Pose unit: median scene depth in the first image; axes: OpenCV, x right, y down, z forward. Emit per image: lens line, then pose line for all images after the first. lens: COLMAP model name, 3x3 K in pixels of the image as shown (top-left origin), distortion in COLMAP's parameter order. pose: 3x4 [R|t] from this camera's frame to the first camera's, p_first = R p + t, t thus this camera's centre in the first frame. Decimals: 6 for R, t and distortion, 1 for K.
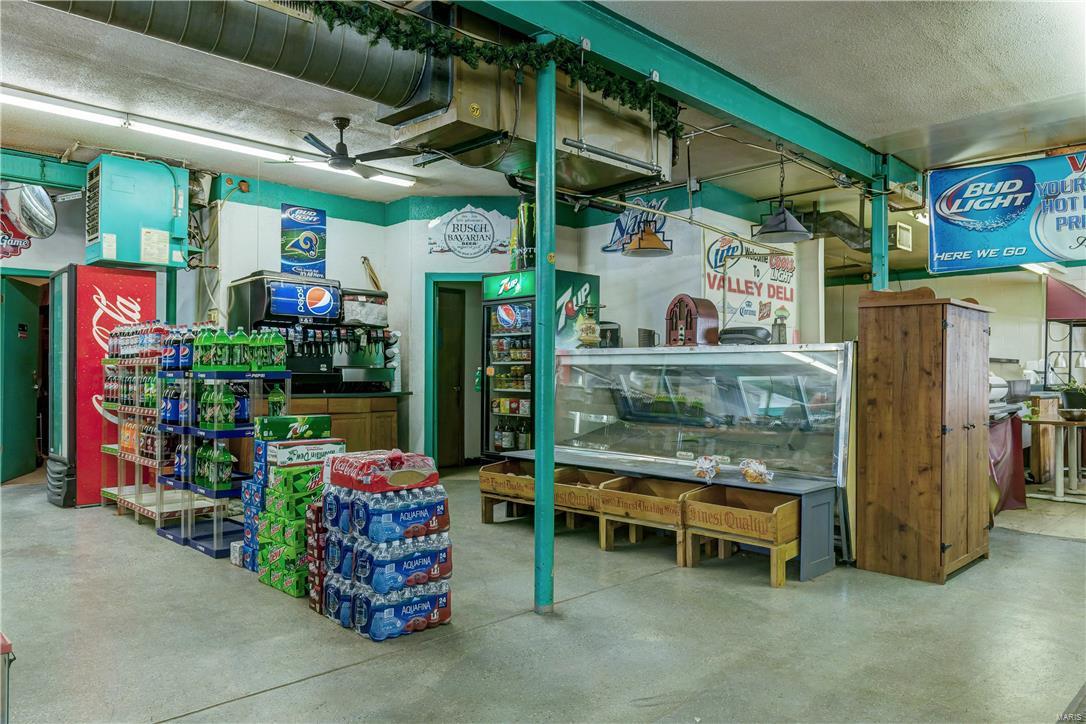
lens RADIAL K [[750.4, 0, 546.0], [0, 750.4, 364.0], [0, 0, 1]] dist [-0.015886, 0.008538]
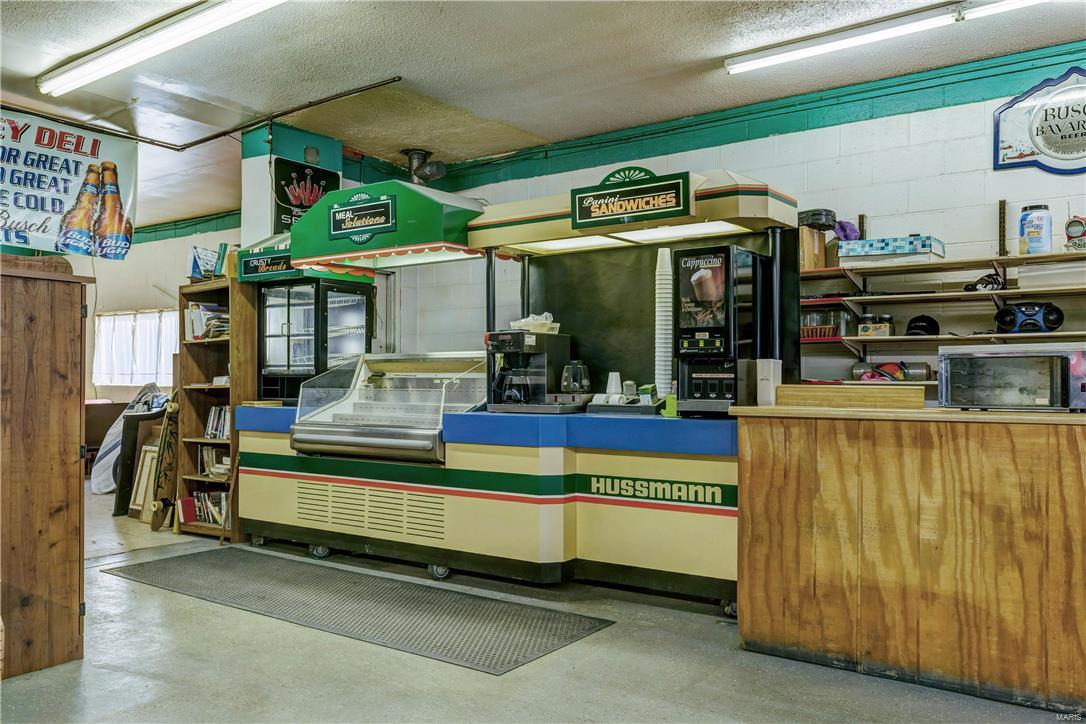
lens RADIAL K [[838.3, 0, 533.0], [0, 838.3, 379.0], [0, 0, 1]] dist [0.000722, -0.000318]
pose [[-0.173811, -0.006576, 0.984757, -0.349691], [-0.016999, 0.999849, 0.003677, 0.003881], [-0.984632, -0.016101, -0.173896, 0.657842]]
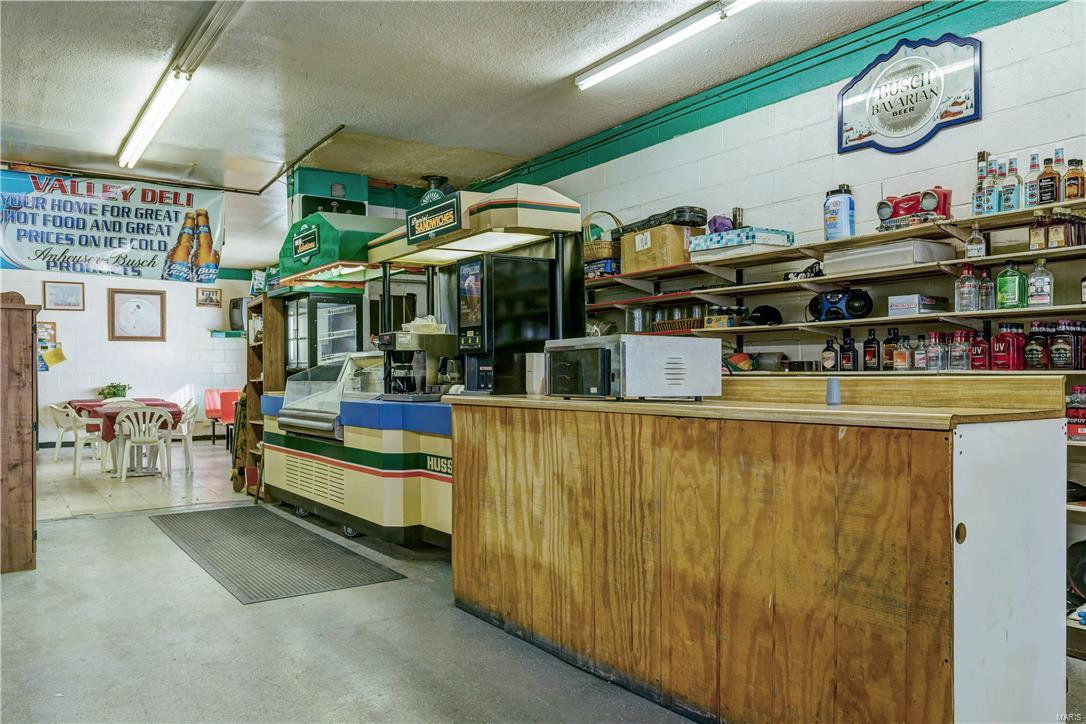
lens RADIAL K [[800.9, 0, 537.8], [0, 800.9, 373.5], [0, 0, 1]] dist [0.000761, -0.002355]
pose [[0.175010, -0.009698, 0.984519, -0.448753], [-0.005254, 0.999928, 0.010784, -0.004408], [-0.984553, -0.007060, 0.174947, 0.076674]]
